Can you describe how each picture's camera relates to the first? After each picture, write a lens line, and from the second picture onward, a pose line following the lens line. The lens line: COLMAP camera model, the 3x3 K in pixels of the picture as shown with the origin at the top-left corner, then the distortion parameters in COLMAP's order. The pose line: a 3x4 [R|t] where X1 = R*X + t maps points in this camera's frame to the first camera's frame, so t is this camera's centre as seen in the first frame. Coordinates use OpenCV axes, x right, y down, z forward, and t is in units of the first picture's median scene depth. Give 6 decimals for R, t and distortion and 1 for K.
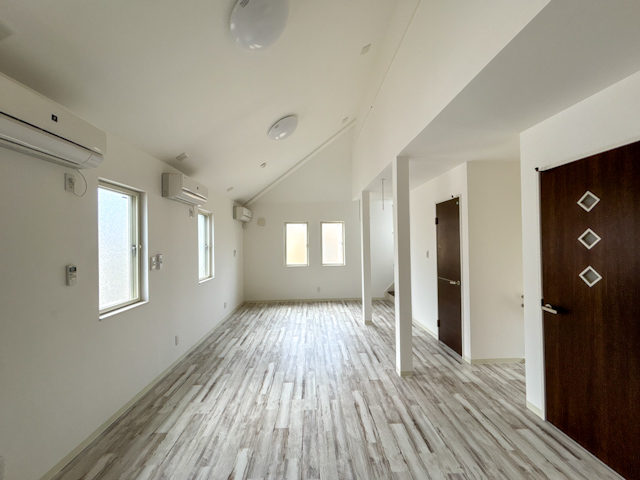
lens RADIAL K [[257.9, 0, 320.0], [0, 257.9, 240.0], [0, 0, 1]] dist [0.000014, 0.000030]
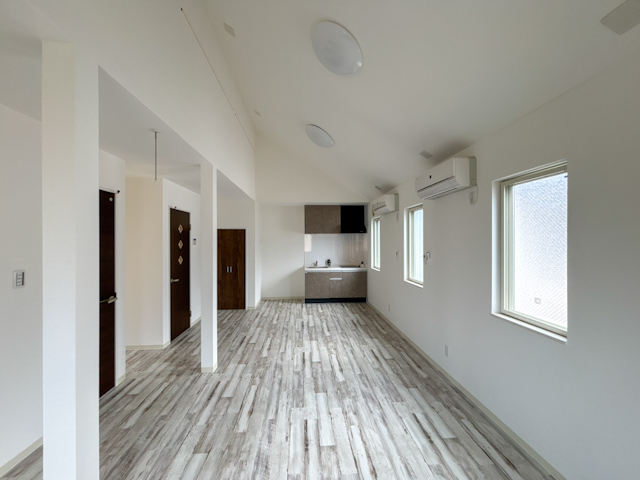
lens RADIAL K [[257.1, 0, 328.7], [0, 257.1, 163.9], [0, 0, 1]] dist [0.000104, 0.000051]
pose [[-0.997620, -0.002013, -0.068925, -0.089405], [0.018568, 0.954808, -0.296642, 0.030741], [0.066408, -0.297215, -0.952498, 2.300651]]
